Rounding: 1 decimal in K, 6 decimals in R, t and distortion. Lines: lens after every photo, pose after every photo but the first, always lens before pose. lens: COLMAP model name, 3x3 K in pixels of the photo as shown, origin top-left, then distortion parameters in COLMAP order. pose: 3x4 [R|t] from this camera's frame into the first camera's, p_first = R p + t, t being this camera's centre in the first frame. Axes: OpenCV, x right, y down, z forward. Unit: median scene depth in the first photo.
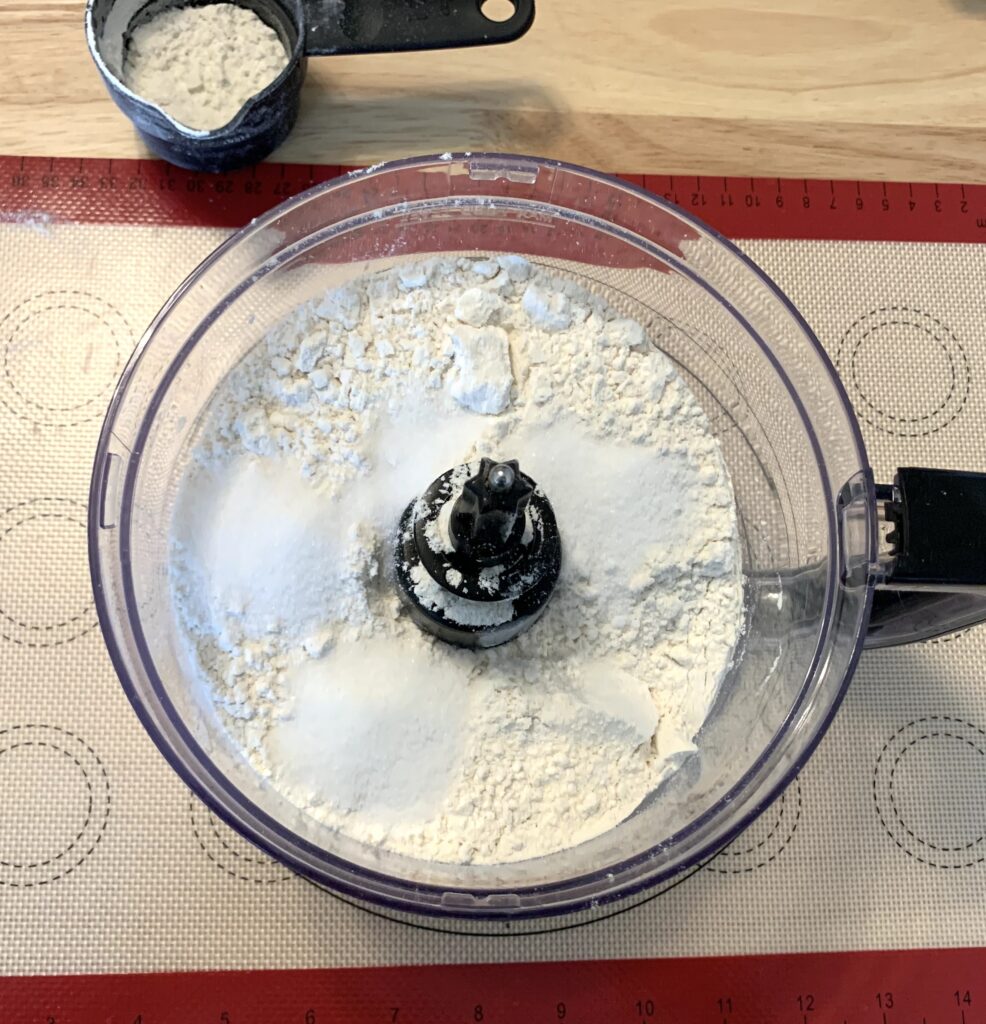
lens RADIAL K [[1092.2, 0, 496.2], [0, 1092.2, 514.7], [0, 0, 1]] dist [-0.031798, 0.000000]
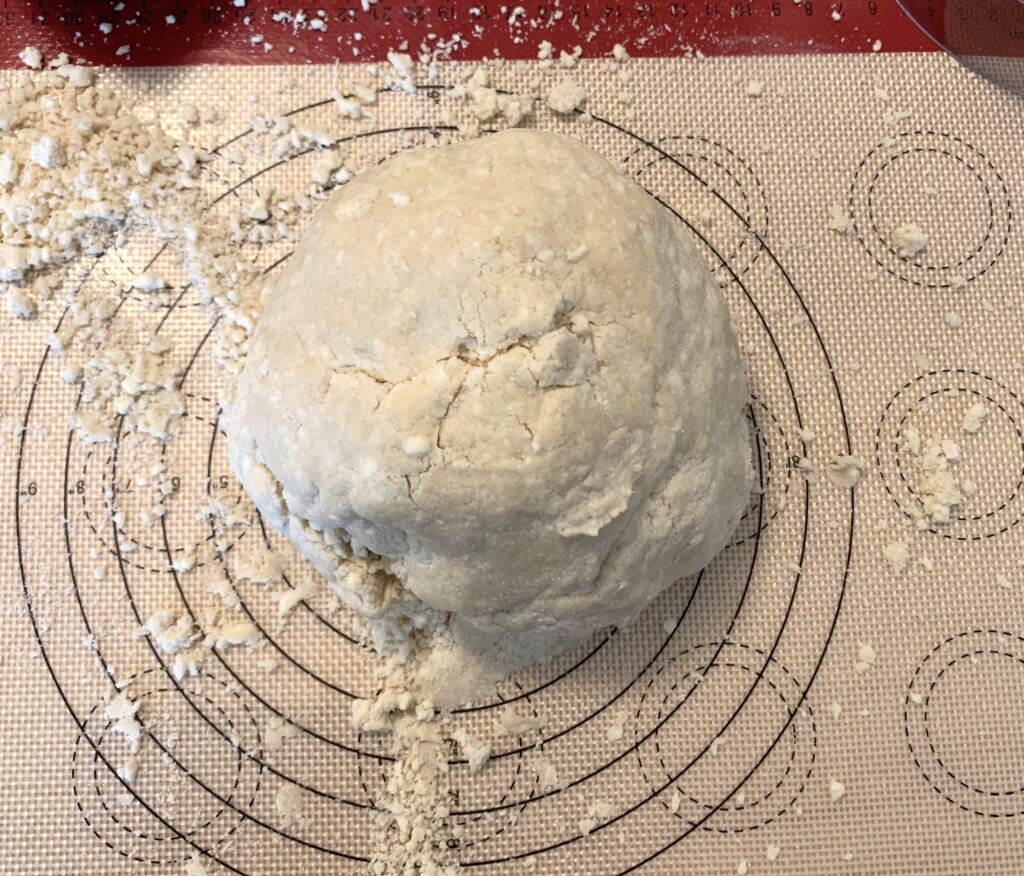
lens RADIAL K [[781.3, 0, 507.8], [0, 781.3, 432.9], [0, 0, 1]] dist [-0.011772, 0.002303]
pose [[0.999014, -0.031708, -0.031069, 0.065795], [0.034472, 0.995078, 0.092904, -0.027953], [0.027971, -0.093883, 0.995190, 0.387937]]
